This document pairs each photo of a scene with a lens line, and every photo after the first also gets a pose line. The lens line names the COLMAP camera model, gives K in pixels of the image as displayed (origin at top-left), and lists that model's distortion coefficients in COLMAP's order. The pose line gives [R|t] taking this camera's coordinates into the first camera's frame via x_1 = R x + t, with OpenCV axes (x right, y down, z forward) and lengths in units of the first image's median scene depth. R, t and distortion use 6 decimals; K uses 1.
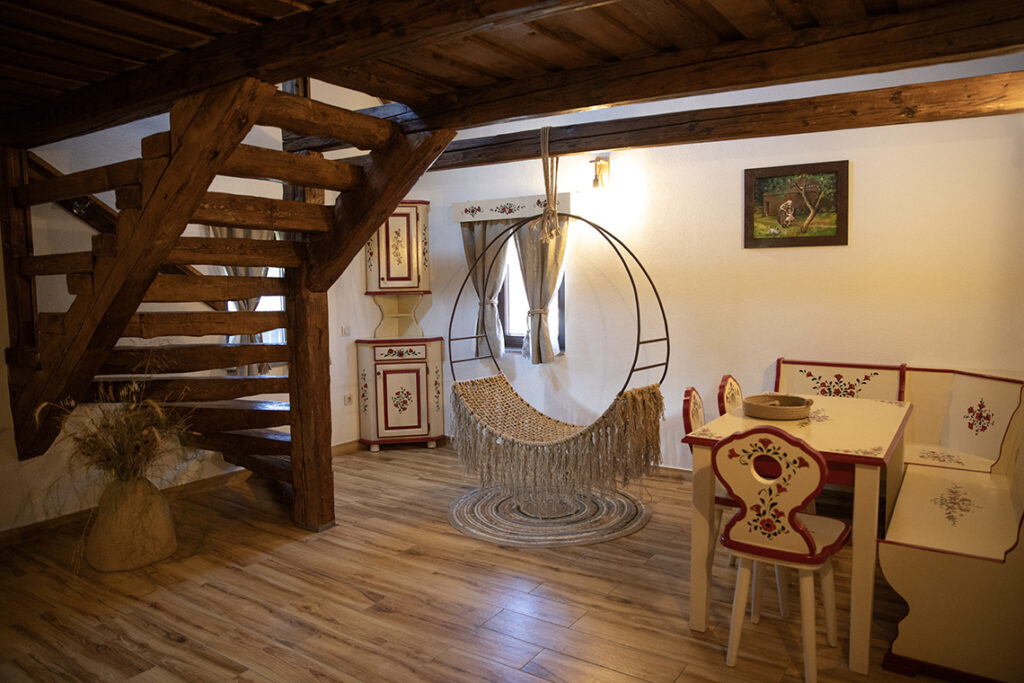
lens RADIAL K [[691.0, 0, 512.0], [0, 691.0, 341.5], [0, 0, 1]] dist [-0.110985, 0.086131]
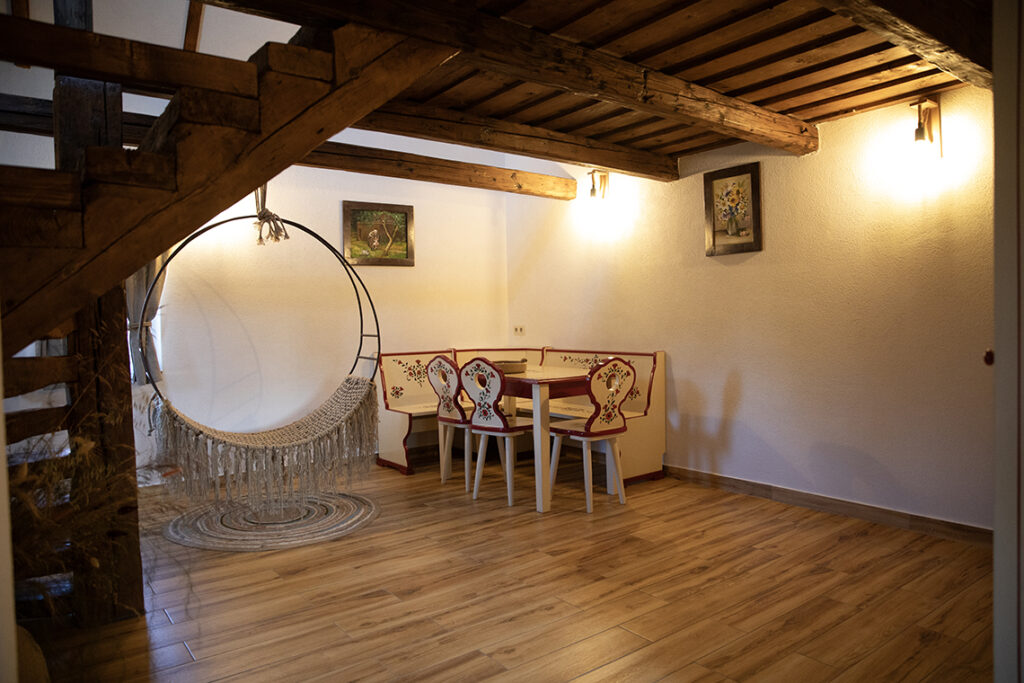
lens RADIAL K [[691.0, 0, 512.0], [0, 691.0, 341.5], [0, 0, 1]] dist [-0.110985, 0.086131]
pose [[0.328120, -0.031087, 0.944124, -0.846728], [0.100816, 0.994902, -0.002279, 0.037214], [-0.939241, 0.095931, 0.329582, 0.391050]]
